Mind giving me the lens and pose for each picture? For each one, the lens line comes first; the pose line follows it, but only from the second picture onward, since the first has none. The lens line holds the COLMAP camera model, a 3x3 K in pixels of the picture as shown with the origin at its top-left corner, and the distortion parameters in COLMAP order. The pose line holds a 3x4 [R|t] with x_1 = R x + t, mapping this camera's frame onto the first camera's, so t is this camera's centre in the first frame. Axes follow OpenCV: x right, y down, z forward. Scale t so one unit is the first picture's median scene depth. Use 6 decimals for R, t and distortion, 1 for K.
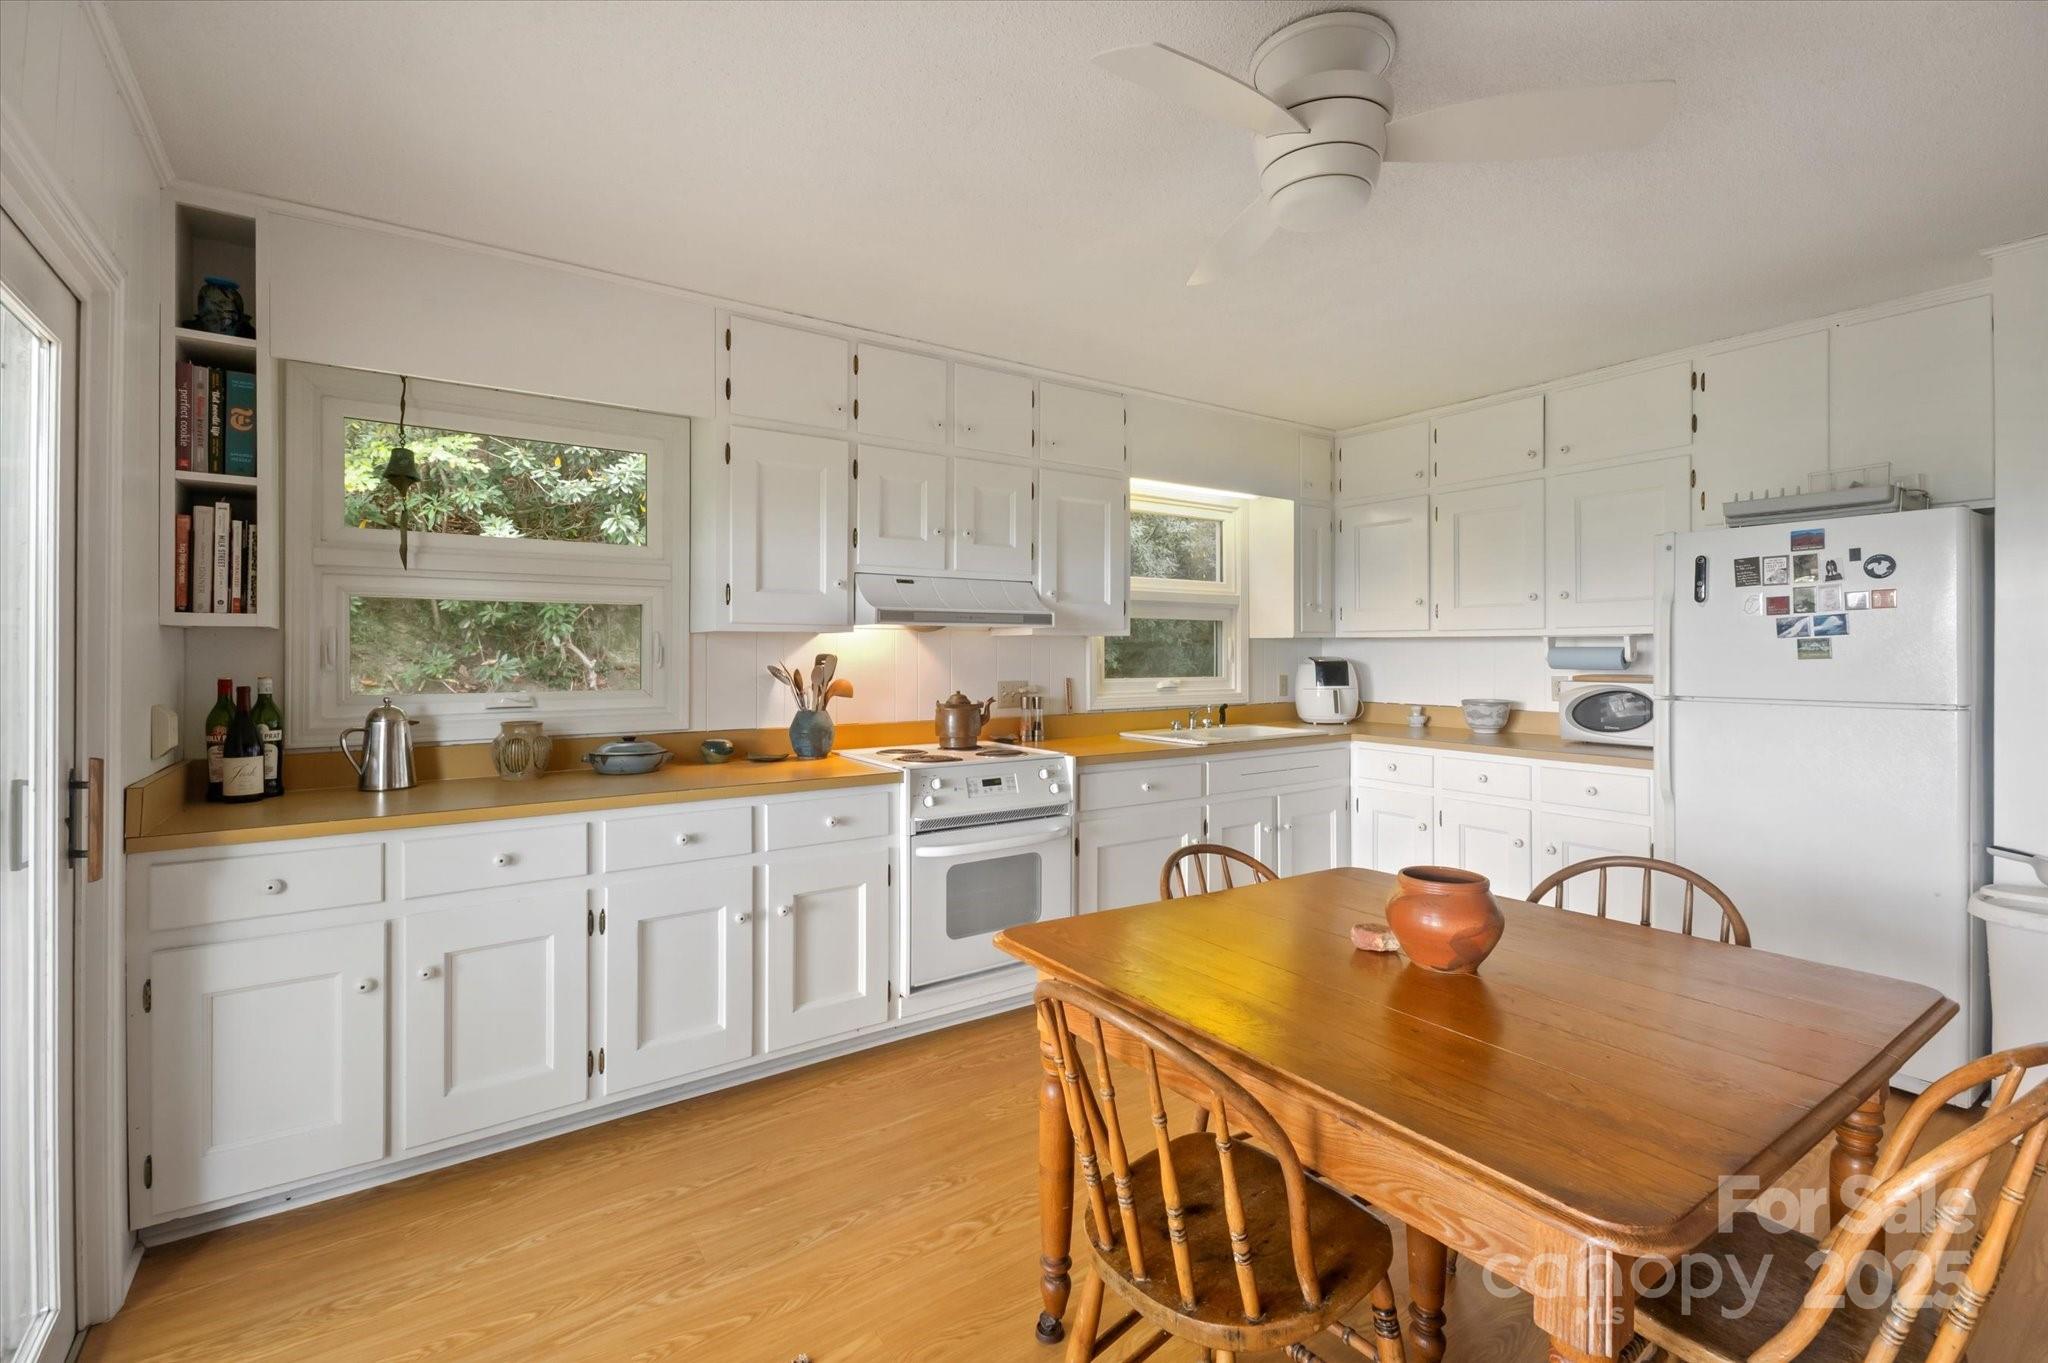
lens RADIAL K [[923.9, 0, 1019.4], [0, 923.9, 655.8], [0, 0, 1]] dist [0.014836, -0.000001]
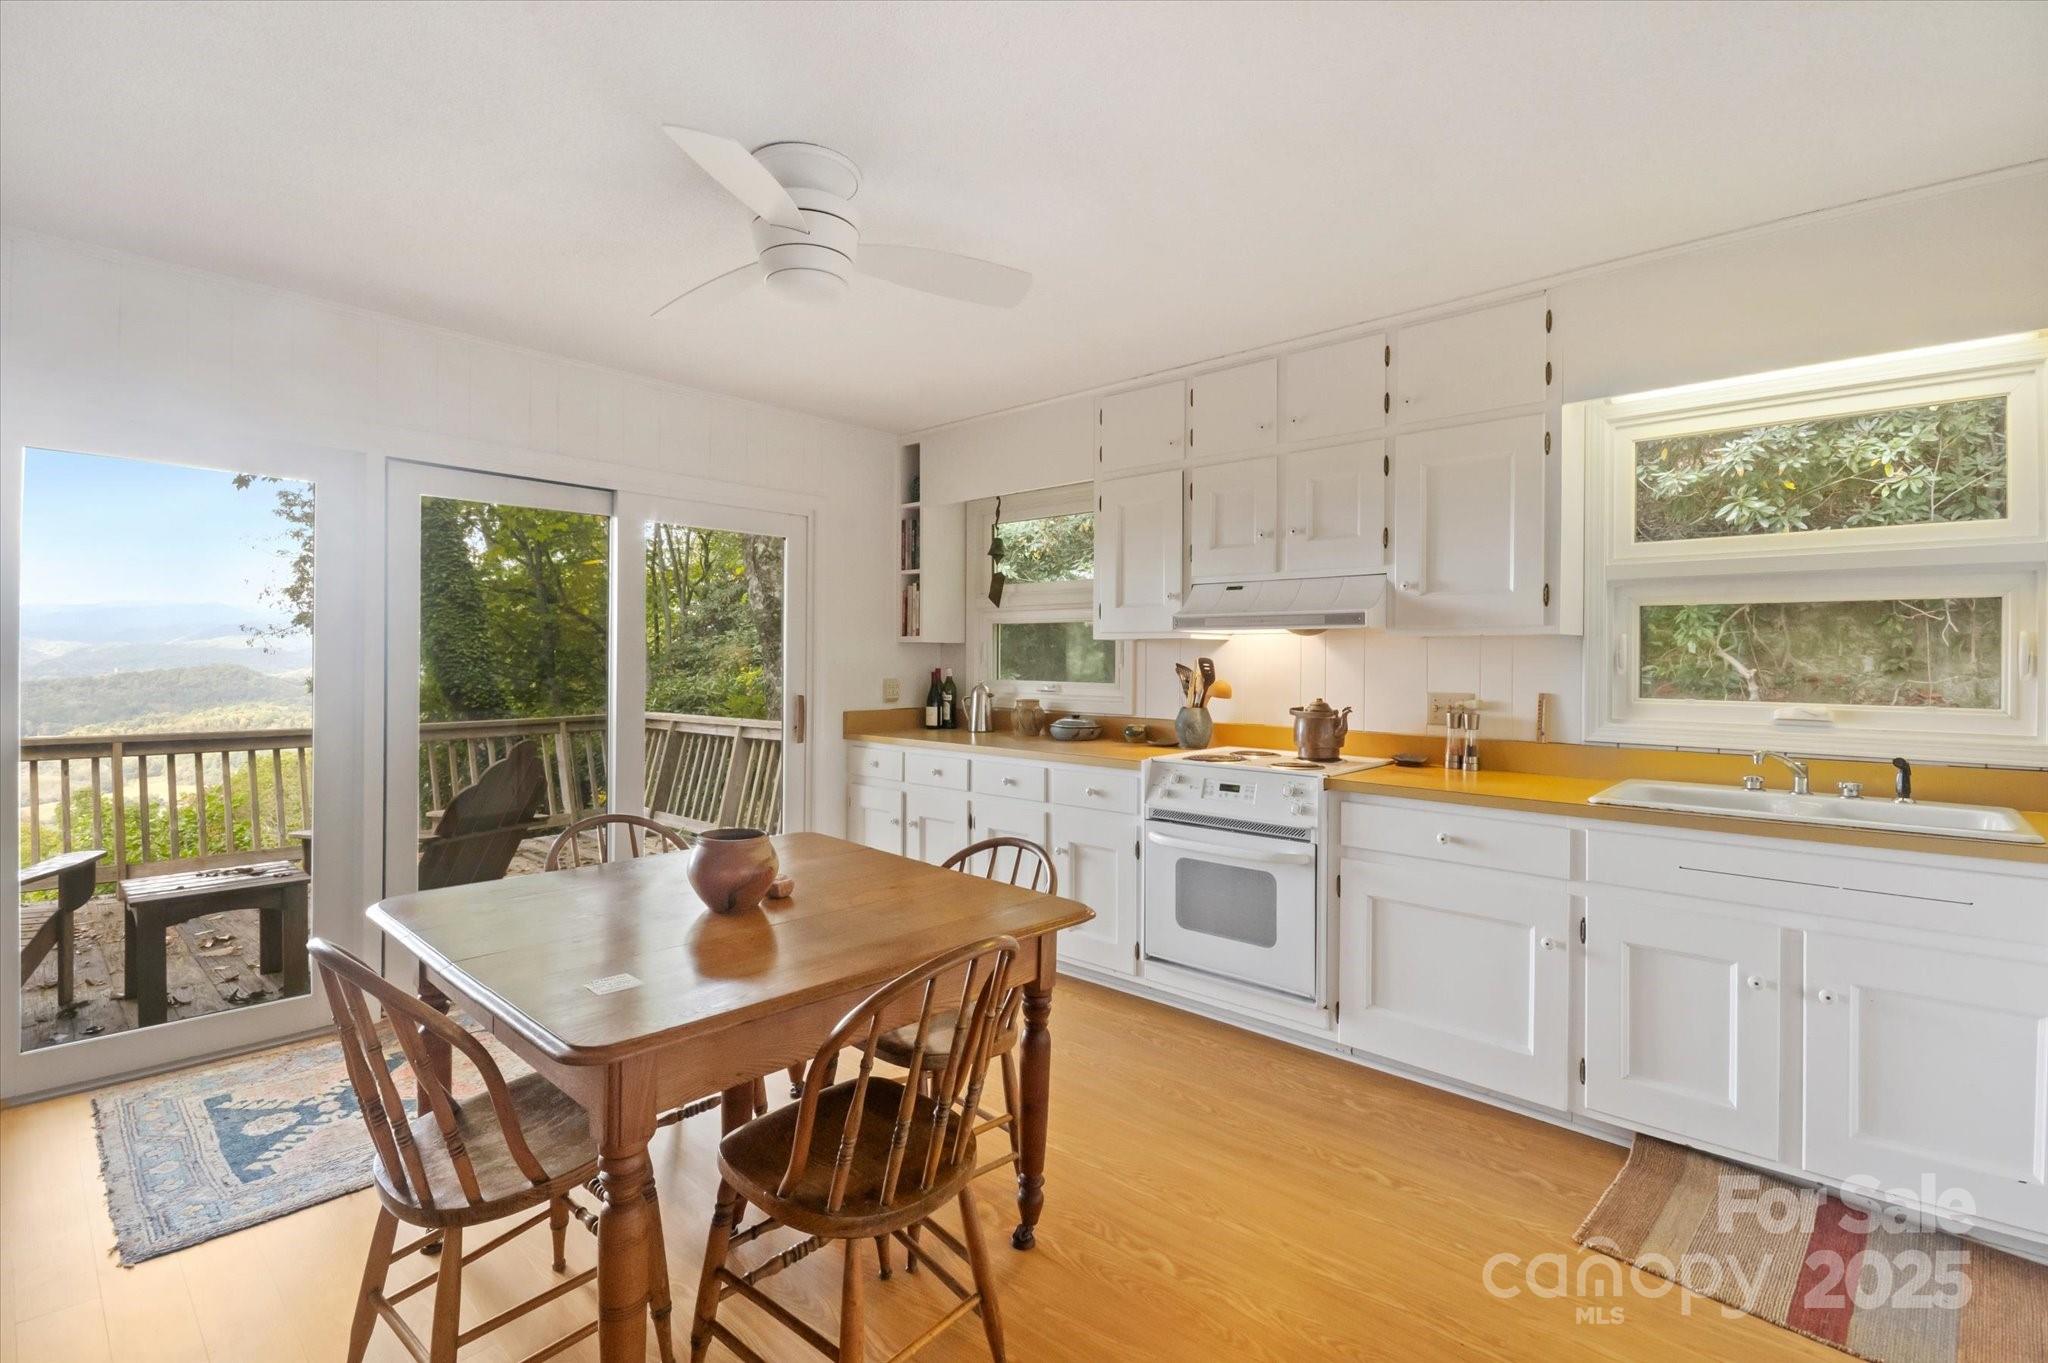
lens RADIAL K [[923.9, 0, 1019.4], [0, 923.9, 655.8], [0, 0, 1]] dist [0.014836, -0.000001]
pose [[0.211179, 0.000060, -0.977447, 0.855887], [-0.008434, 0.999963, -0.001761, -0.000368], [0.977411, 0.008615, 0.211172, 0.551944]]
